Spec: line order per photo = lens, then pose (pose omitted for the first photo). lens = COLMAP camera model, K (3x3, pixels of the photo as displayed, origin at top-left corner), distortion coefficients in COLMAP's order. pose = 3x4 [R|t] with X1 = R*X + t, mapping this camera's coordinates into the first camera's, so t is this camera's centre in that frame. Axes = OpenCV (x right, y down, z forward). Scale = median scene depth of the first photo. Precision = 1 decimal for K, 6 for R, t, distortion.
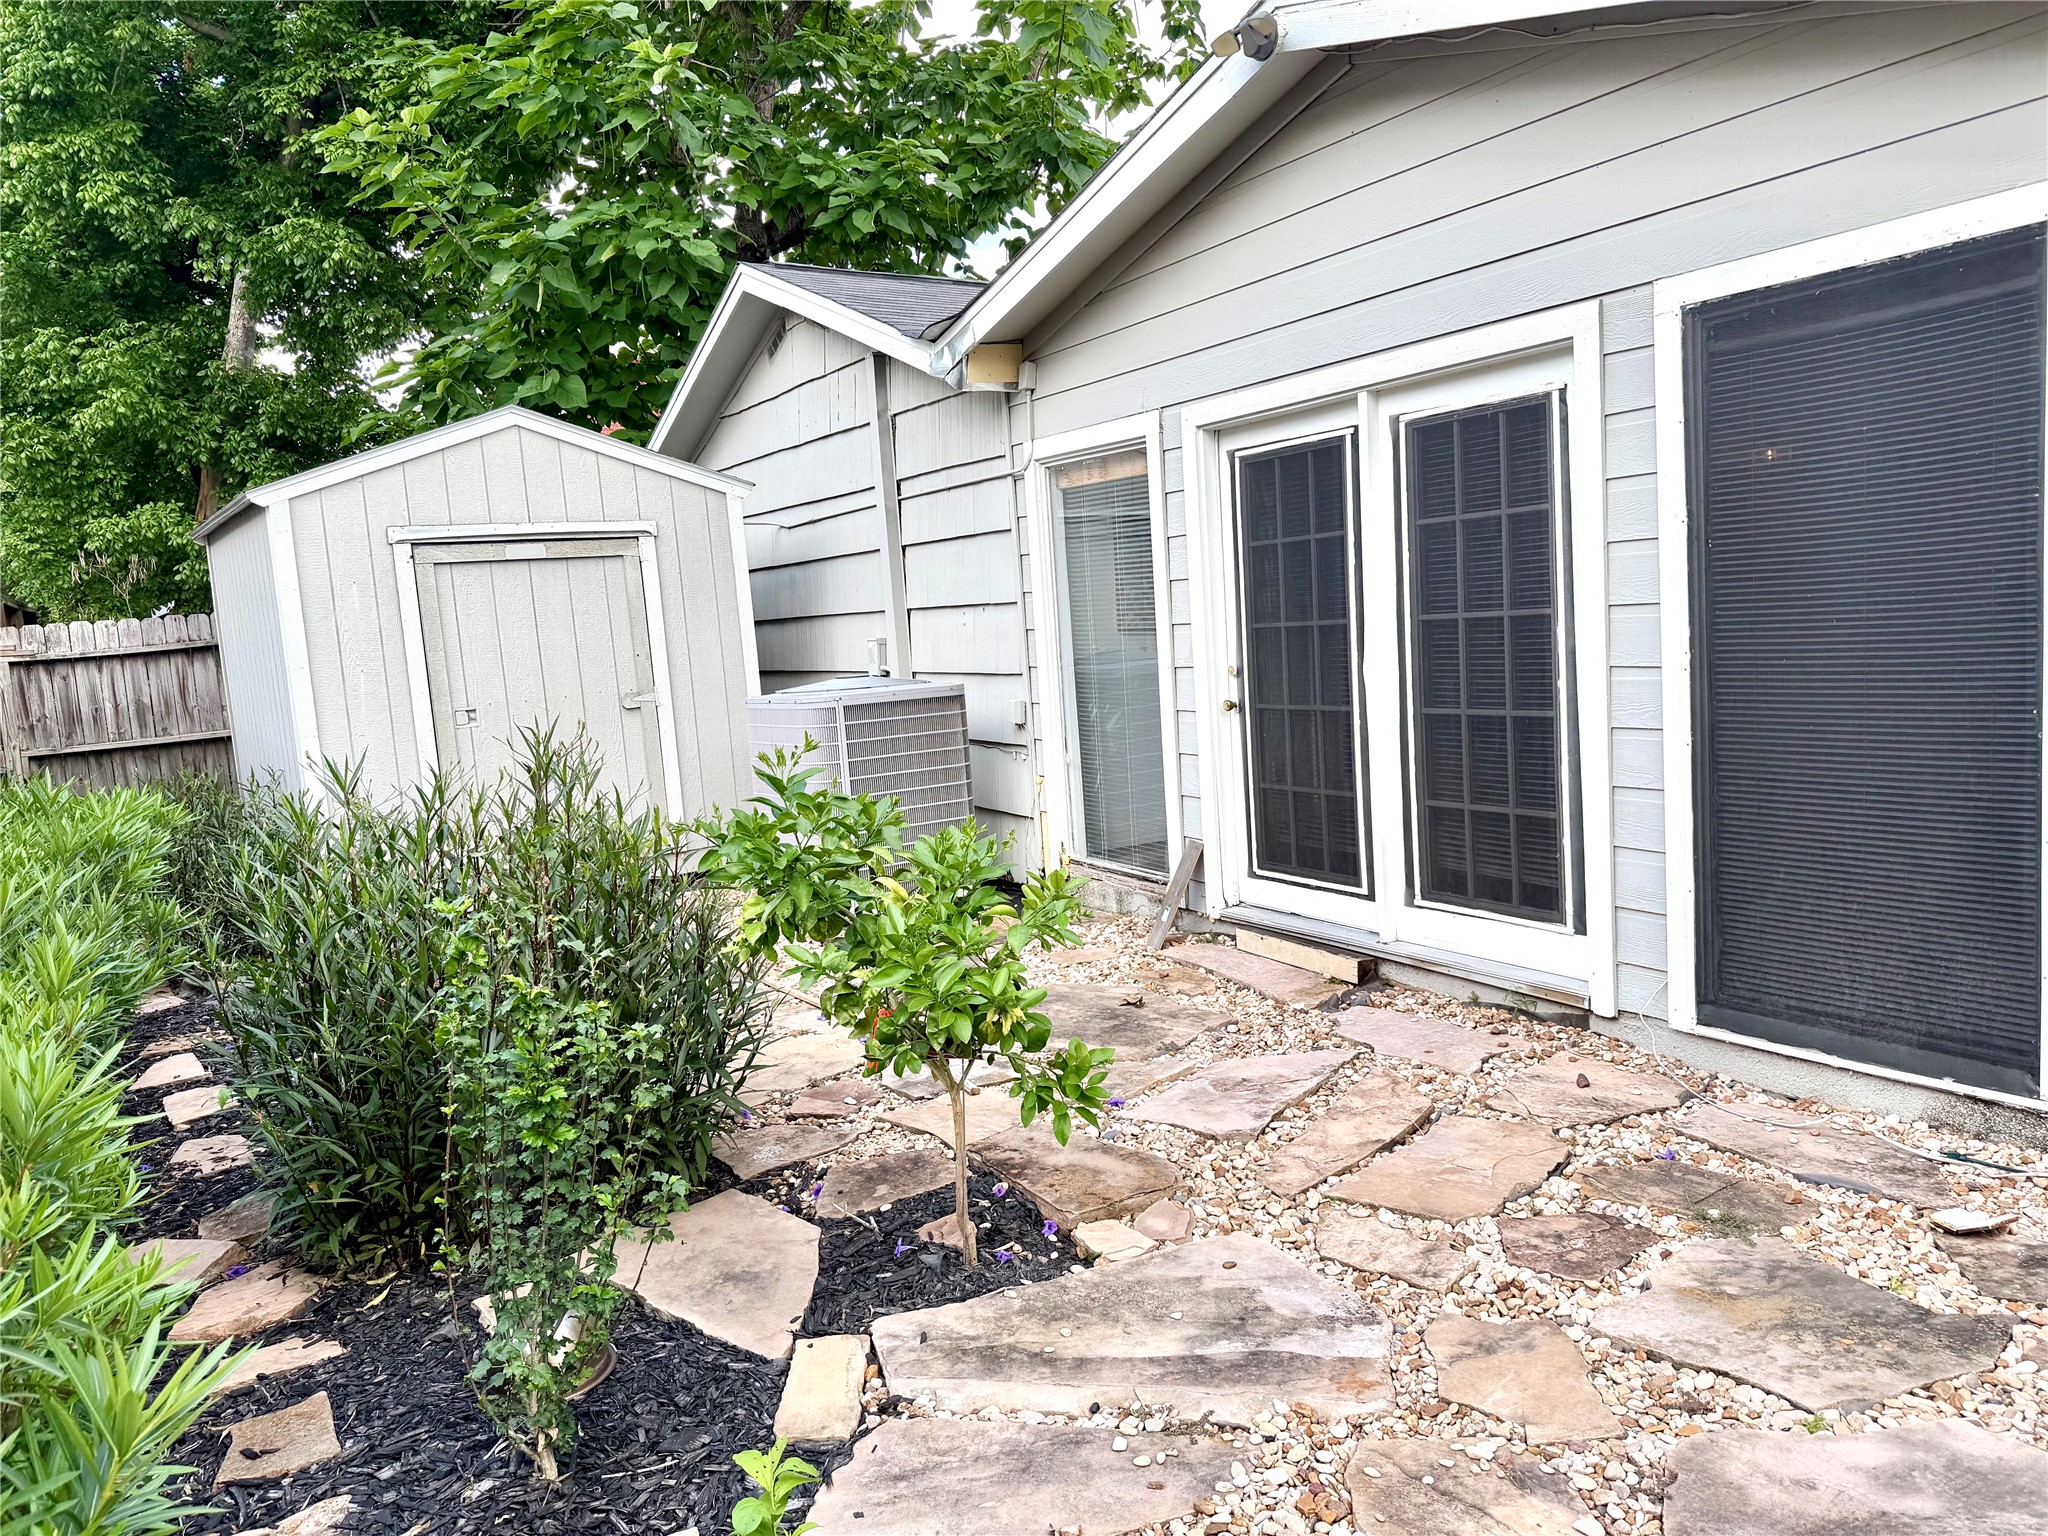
lens RADIAL K [[1442.9, 0, 1033.0], [0, 1442.9, 765.5], [0, 0, 1]] dist [0.030031, -0.046204]
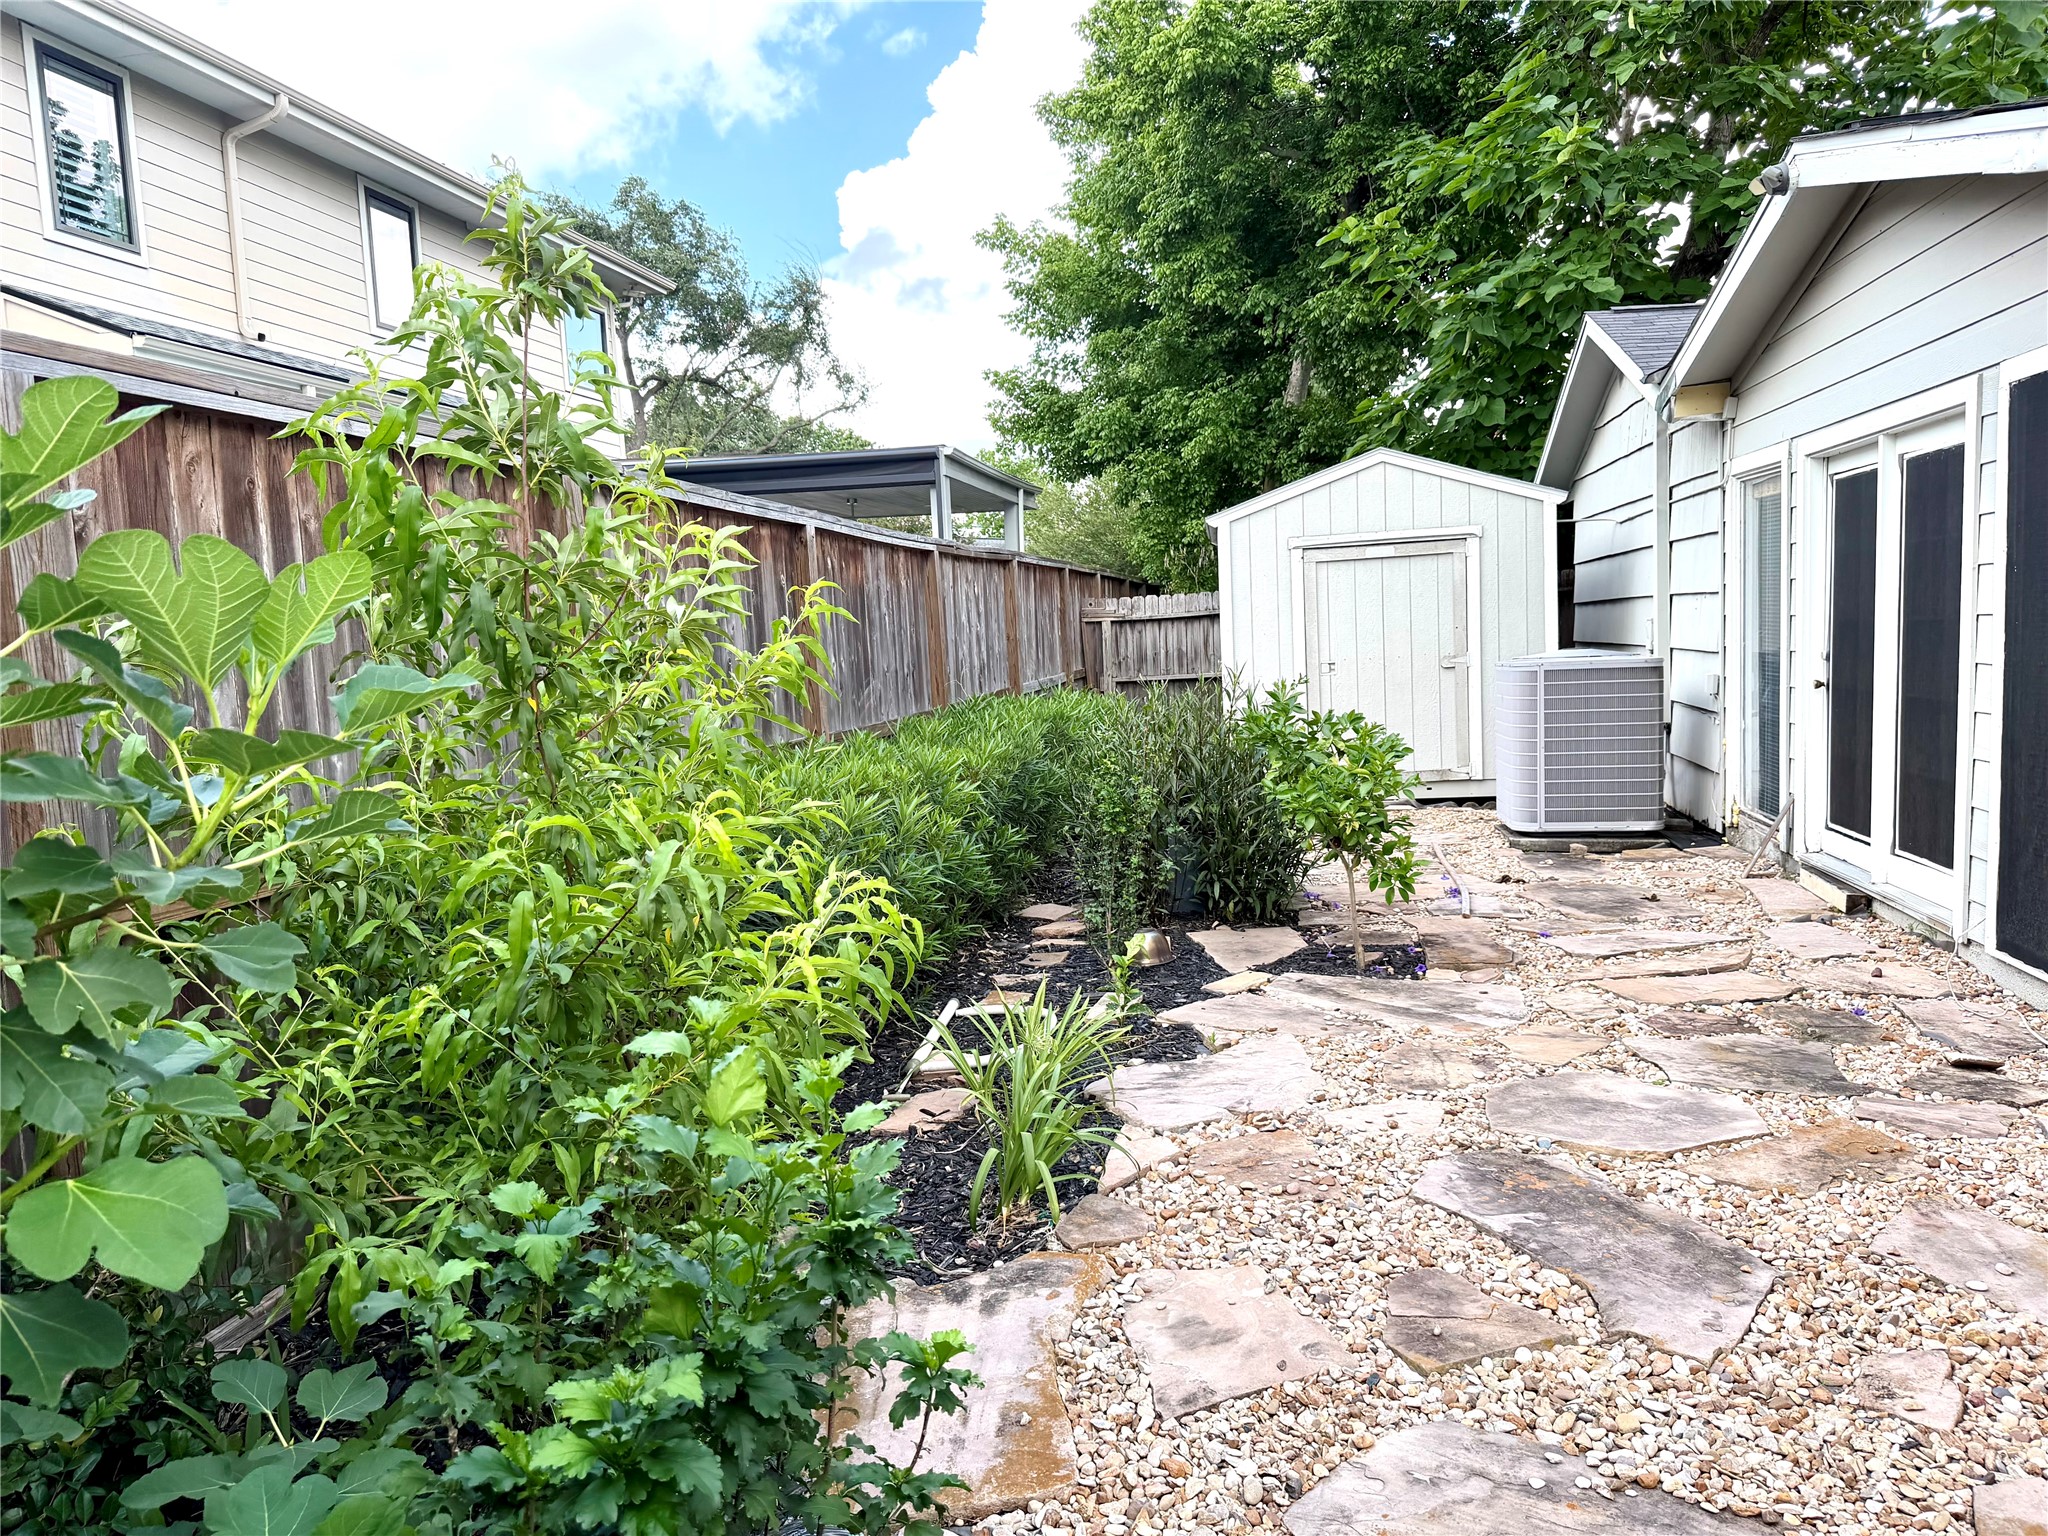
lens RADIAL K [[1450.9, 0, 987.0], [0, 1450.9, 818.6], [0, 0, 1]] dist [0.036146, -0.122536]
pose [[0.716402, 0.118354, -0.687576, 0.475330], [-0.077106, 0.992901, 0.090571, 0.014228], [0.693414, -0.011869, 0.720442, -0.359214]]
